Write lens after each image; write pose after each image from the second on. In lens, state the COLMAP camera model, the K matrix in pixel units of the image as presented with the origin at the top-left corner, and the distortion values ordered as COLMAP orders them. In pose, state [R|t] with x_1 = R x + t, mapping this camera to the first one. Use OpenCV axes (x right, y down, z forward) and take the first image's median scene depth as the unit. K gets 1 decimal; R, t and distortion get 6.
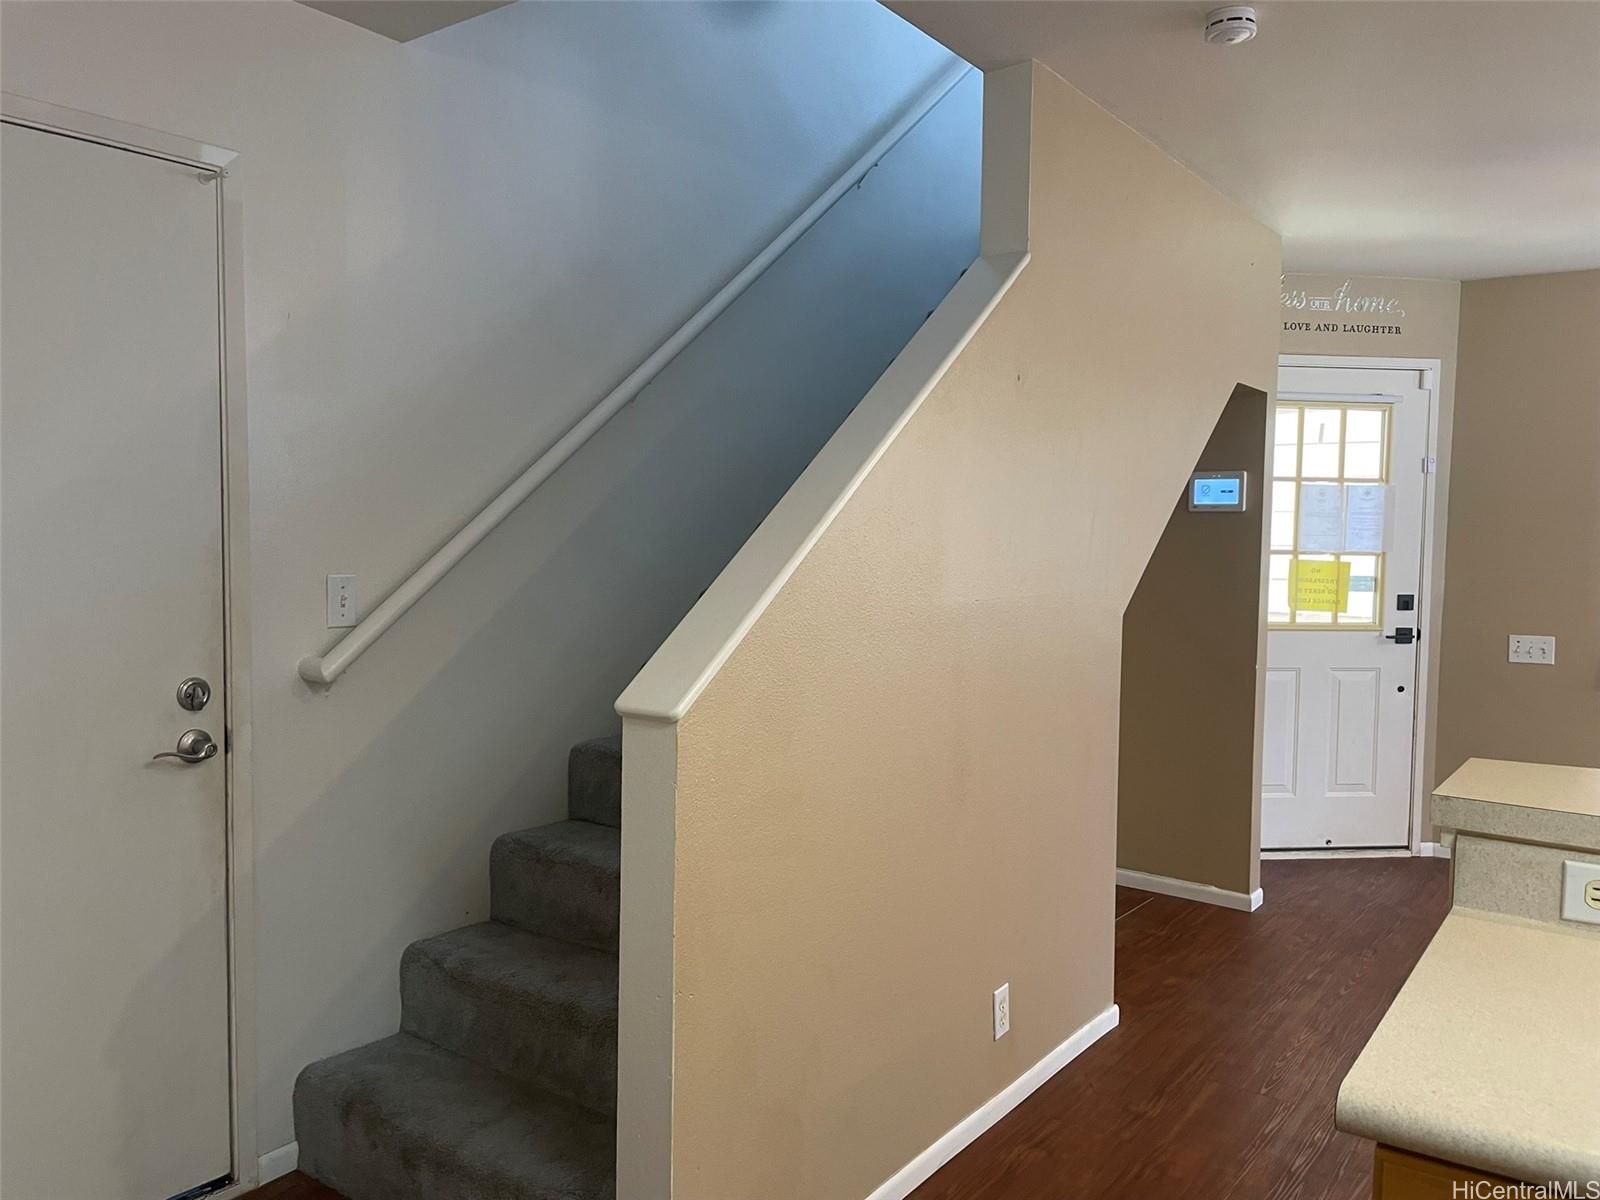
lens RADIAL K [[1223.4, 0, 799.3], [0, 1223.4, 587.9], [0, 0, 1]] dist [0.085463, -0.119211]
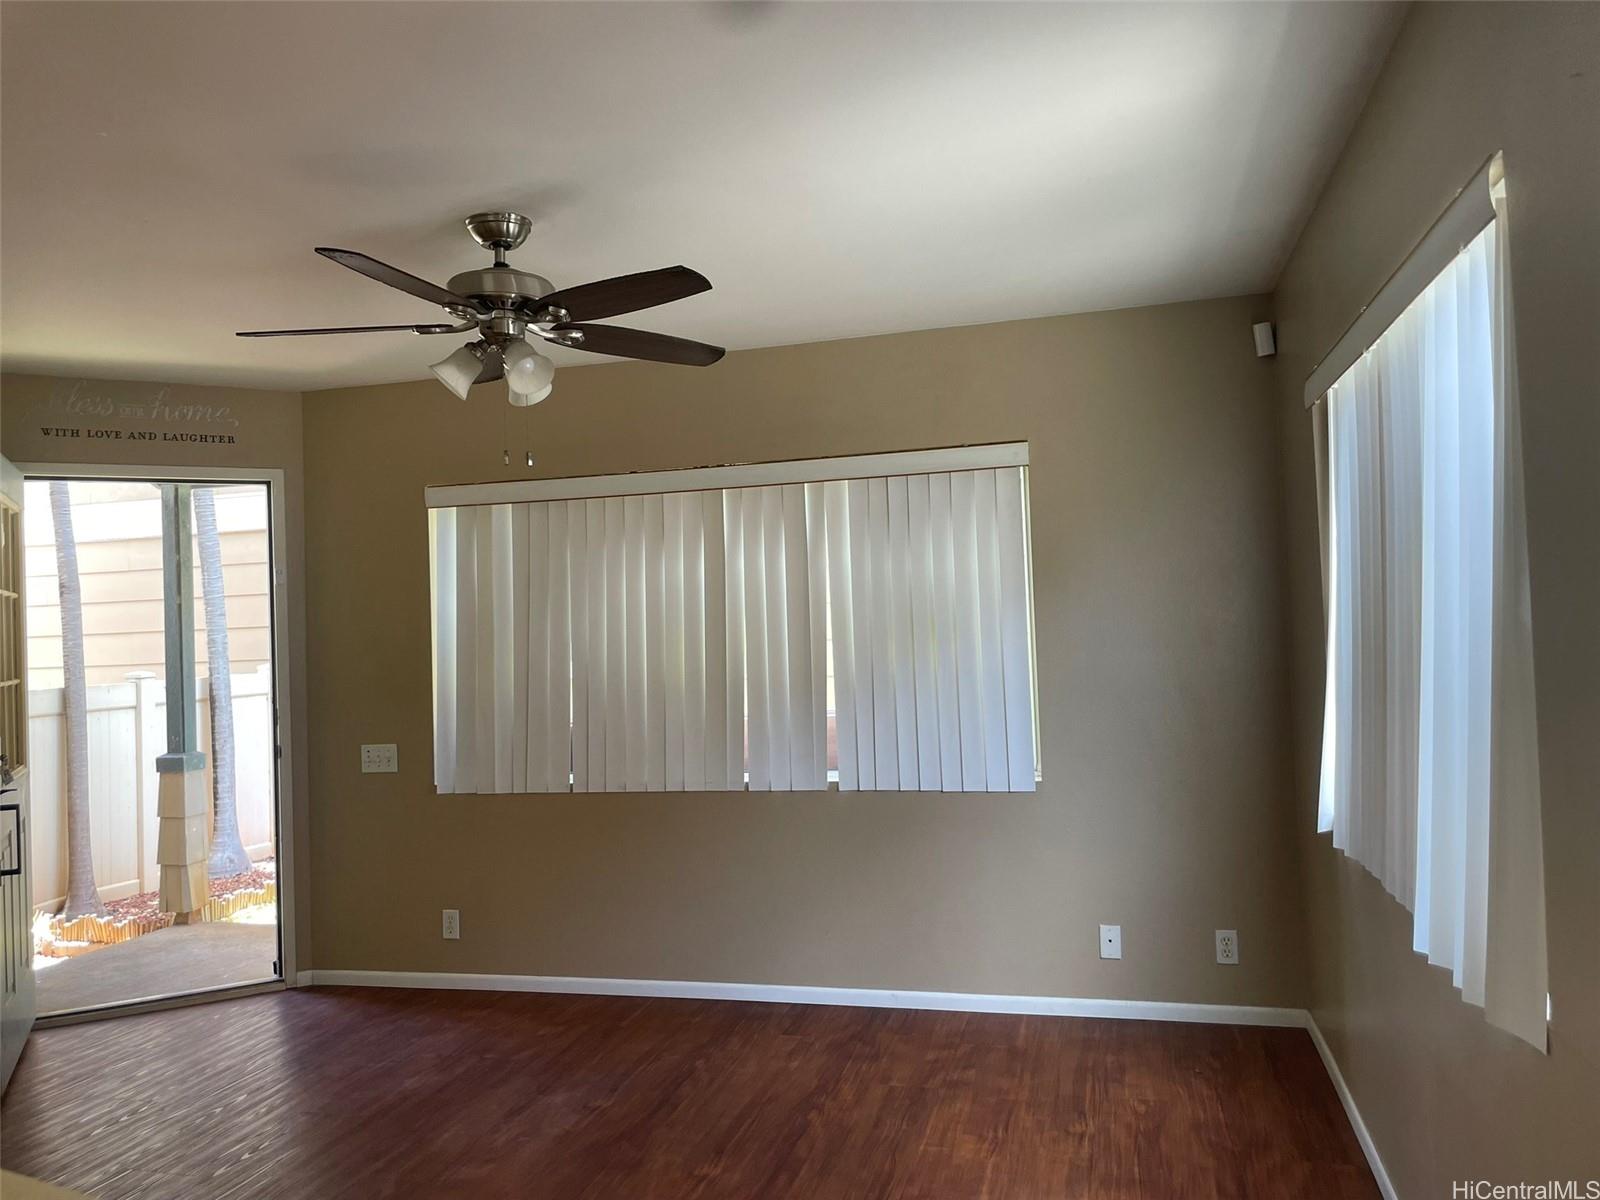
lens RADIAL K [[1223.4, 0, 799.3], [0, 1223.4, 587.9], [0, 0, 1]] dist [0.085463, -0.119211]
pose [[0.931811, -0.037326, 0.361020, 0.540820], [0.068052, 0.995024, -0.072769, 0.008592], [-0.356508, 0.092375, 0.929714, -0.049571]]
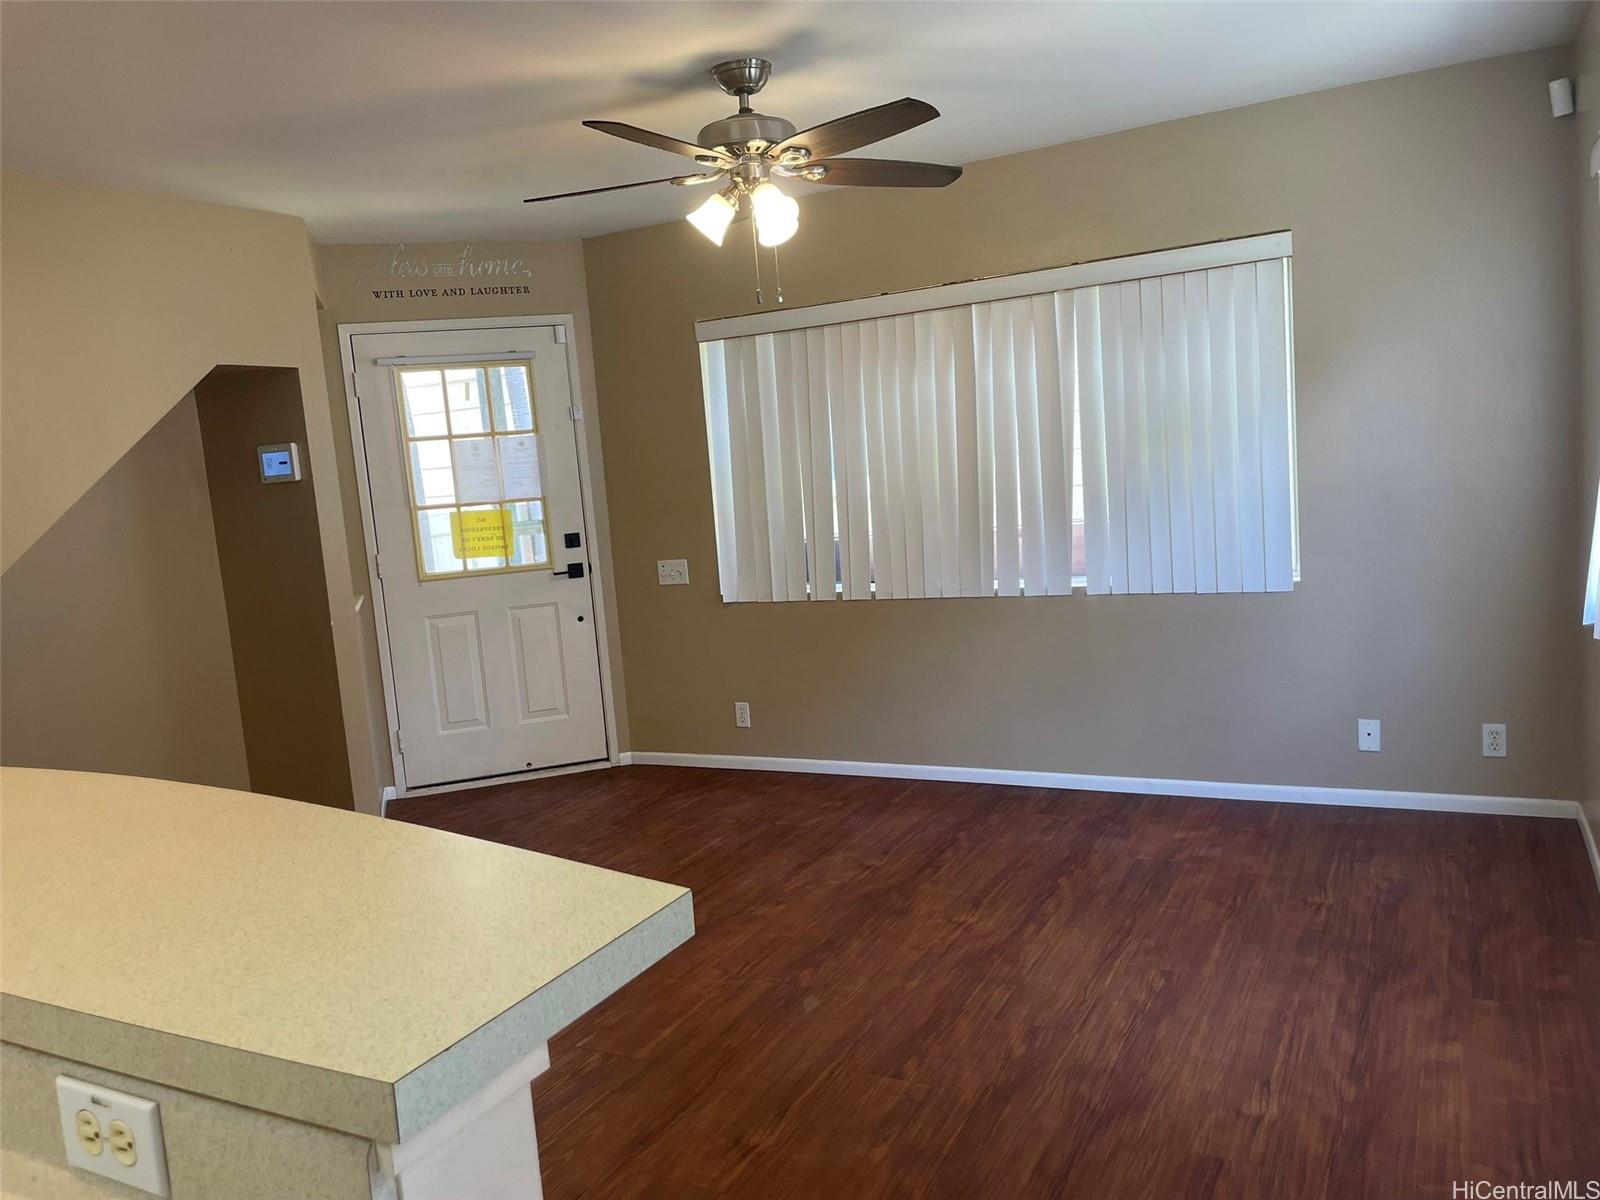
lens RADIAL K [[1200.7, 0, 800.0], [0, 1200.7, 600.0], [0, 0, 1]] dist [0.055435, -0.112696]
pose [[0.984443, -0.112059, 0.135334, 0.542658], [0.102964, 0.992043, 0.072452, 0.007790], [-0.142376, -0.057390, 0.988147, -0.082113]]
